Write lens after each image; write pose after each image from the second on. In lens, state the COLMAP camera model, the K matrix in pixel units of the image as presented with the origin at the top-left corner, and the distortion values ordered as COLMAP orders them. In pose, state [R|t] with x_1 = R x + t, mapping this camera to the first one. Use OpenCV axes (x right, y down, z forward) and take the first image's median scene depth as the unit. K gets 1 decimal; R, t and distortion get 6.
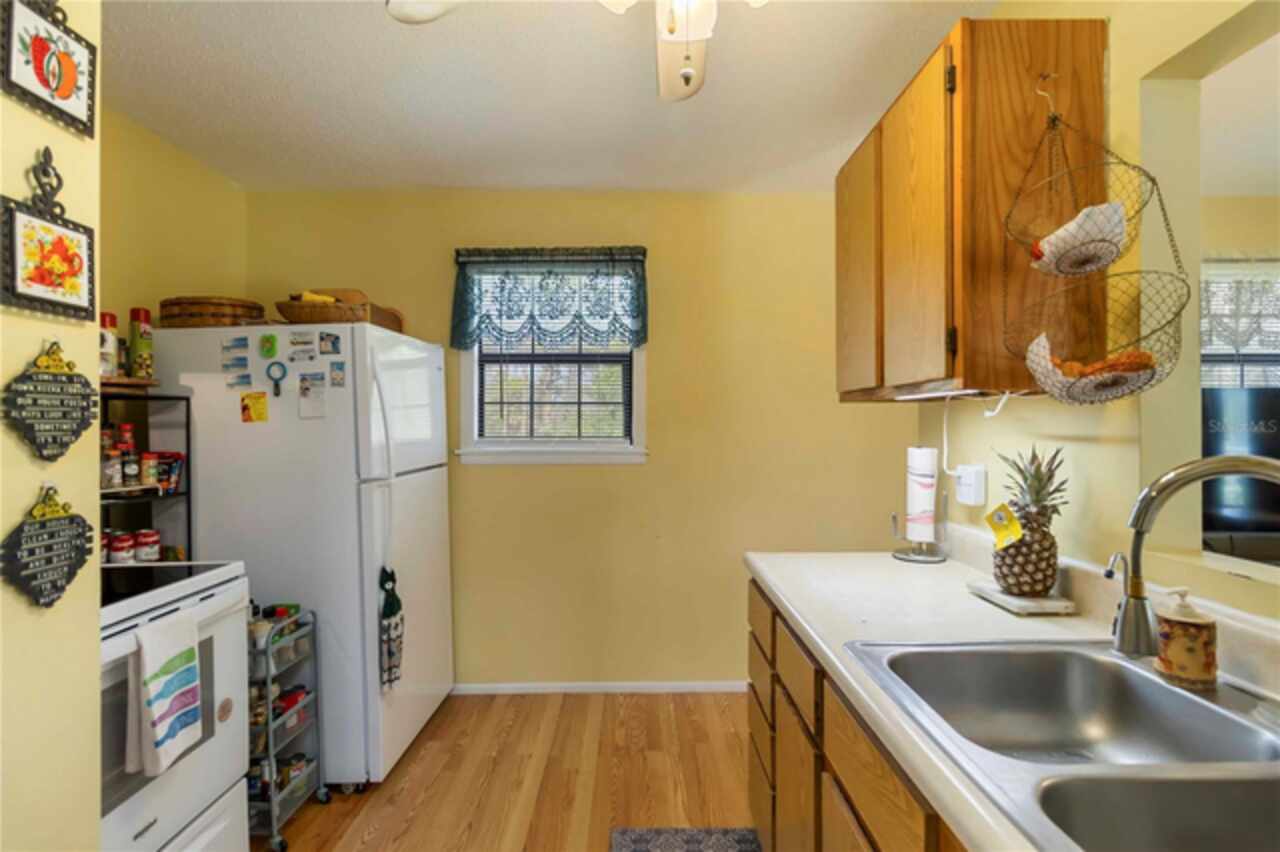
lens RADIAL K [[607.7, 0, 651.0], [0, 607.7, 423.8], [0, 0, 1]] dist [0.000233, 0.000468]
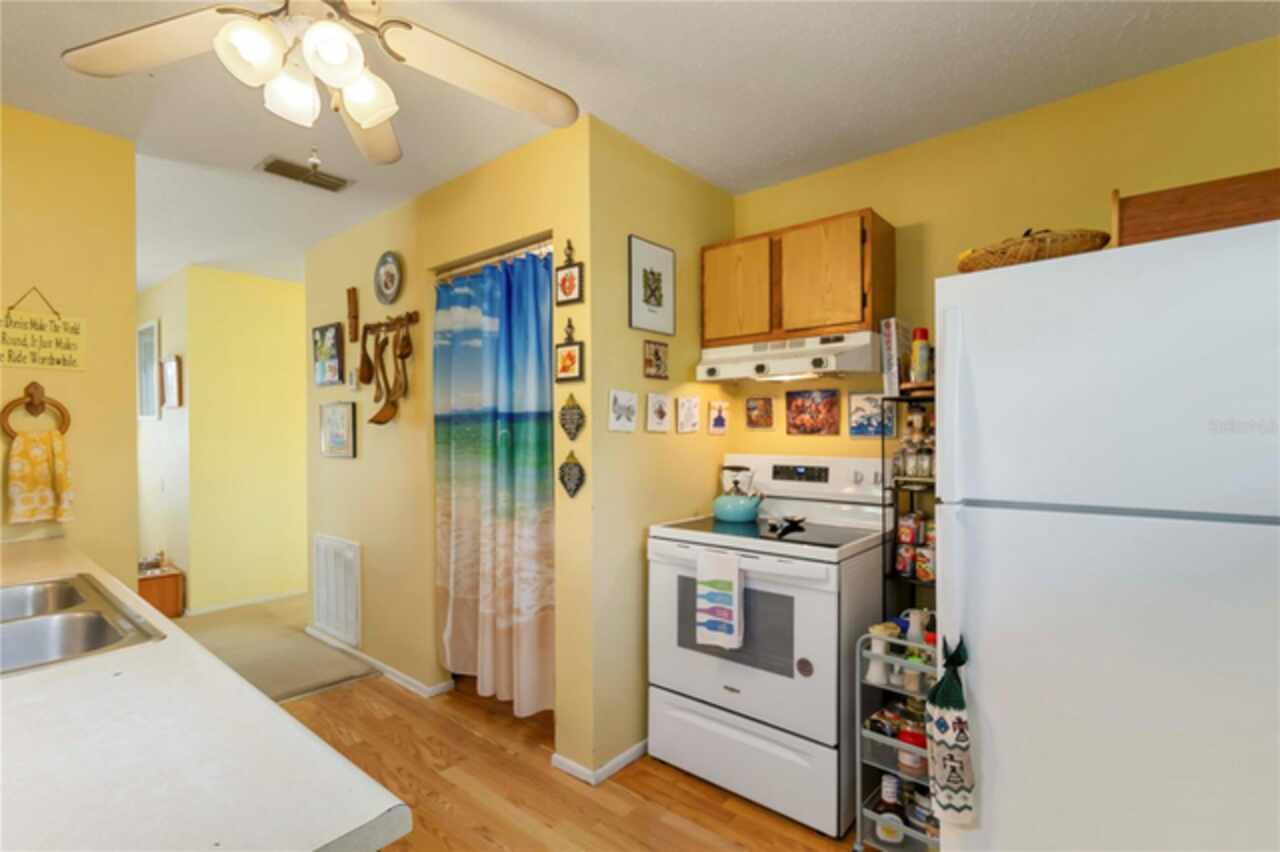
lens RADIAL K [[594.2, 0, 646.0], [0, 594.2, 431.4], [0, 0, 1]] dist [-0.000382, 0.000064]
pose [[-0.652442, 0.007095, -0.757806, 0.309624], [0.007906, 0.999965, 0.002555, 0.009175], [0.757798, -0.004324, -0.652475, 1.285880]]
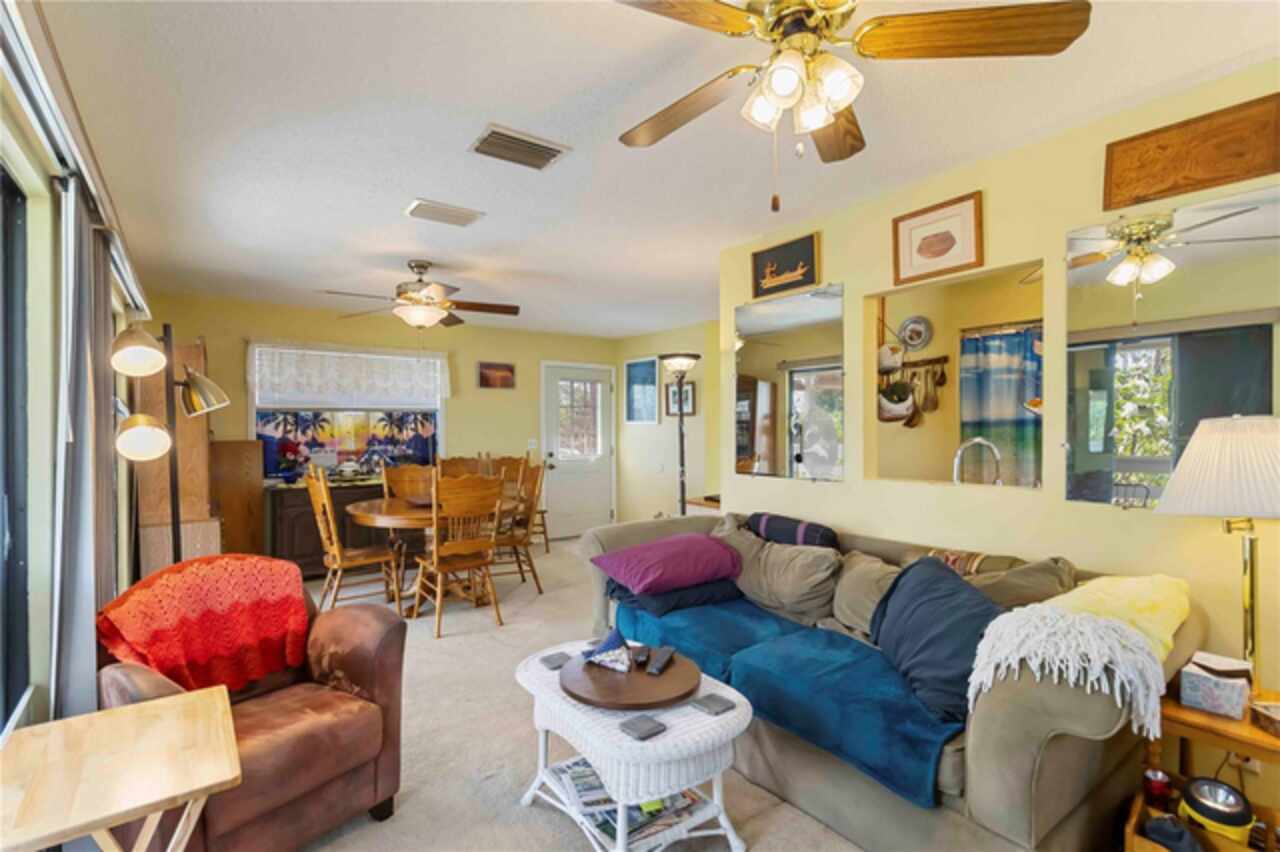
lens RADIAL K [[594.2, 0, 646.0], [0, 594.2, 431.4], [0, 0, 1]] dist [-0.000382, 0.000064]
pose [[-0.812899, 0.002240, -0.582401, 1.831499], [0.004753, 0.999985, -0.002788, 0.006307], [0.582386, -0.005034, -0.812897, 1.084220]]
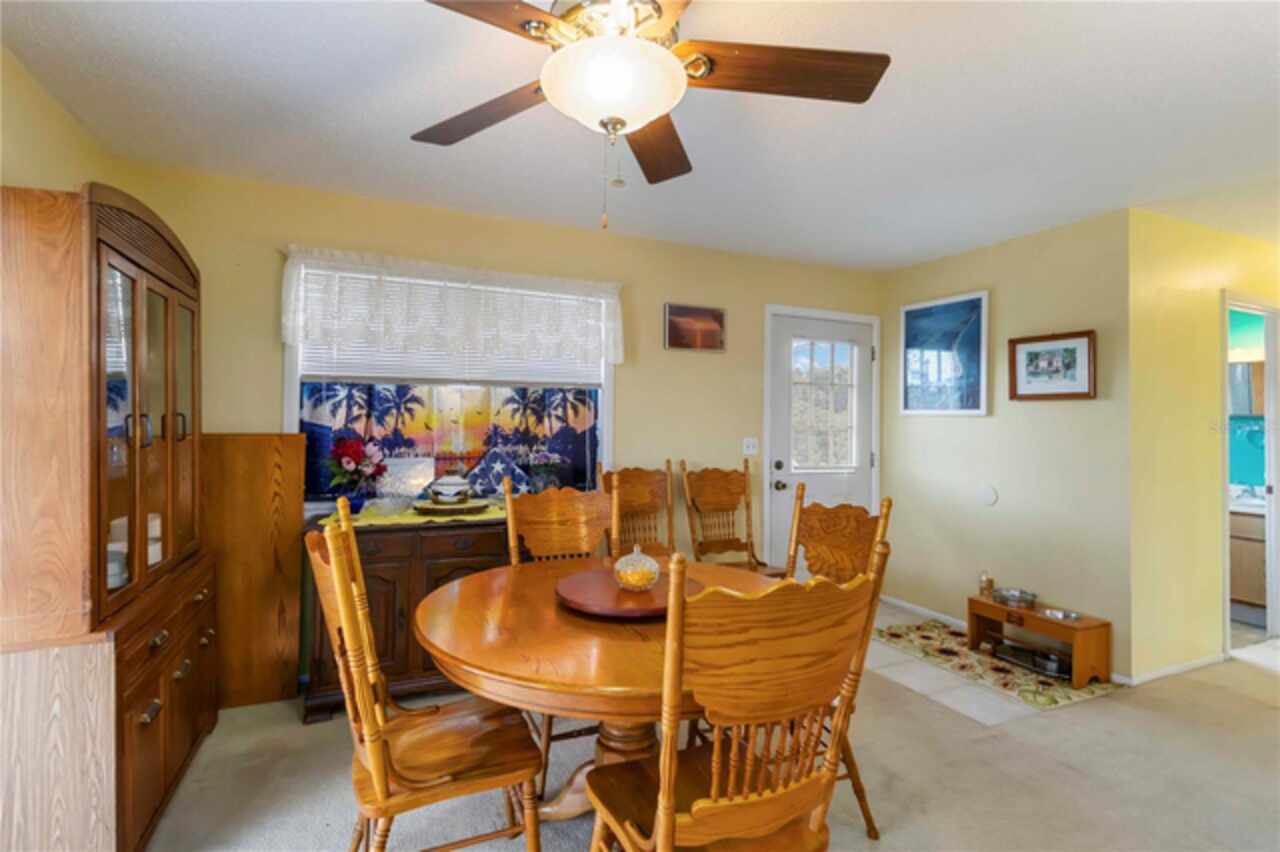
lens RADIAL K [[619.4, 0, 645.0], [0, 619.4, 419.5], [0, 0, 1]] dist [-0.001701, -0.000222]
pose [[-0.916238, -0.015755, -0.400324, 1.530632], [-0.012777, 0.999867, -0.010106, 0.001199], [0.400430, -0.004144, -0.916318, -0.310163]]
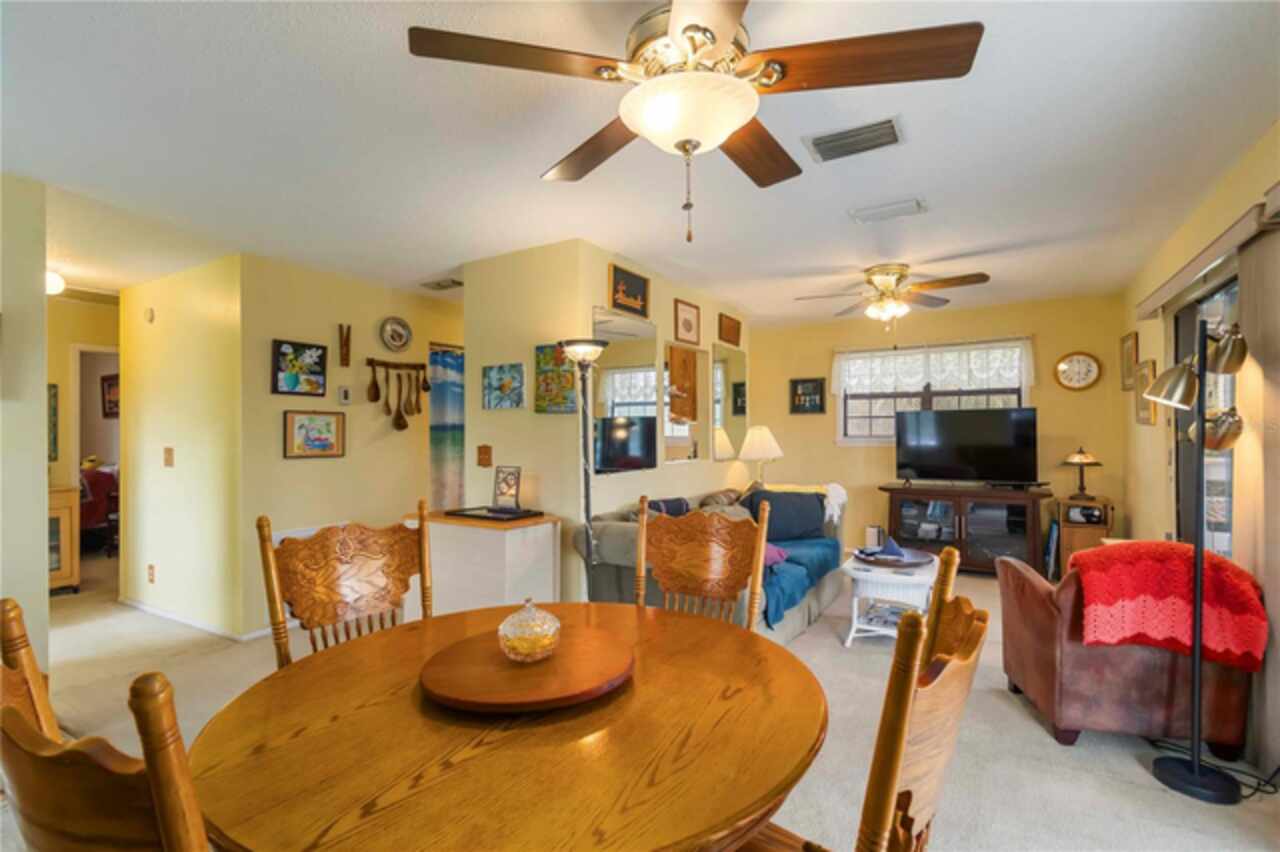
lens RADIAL K [[594.2, 0, 646.0], [0, 594.2, 431.4], [0, 0, 1]] dist [-0.000382, 0.000064]
pose [[0.850557, -0.007619, -0.525828, 1.610597], [0.010934, 0.999935, 0.003198, -0.005948], [0.525769, -0.008469, 0.850585, -1.682759]]
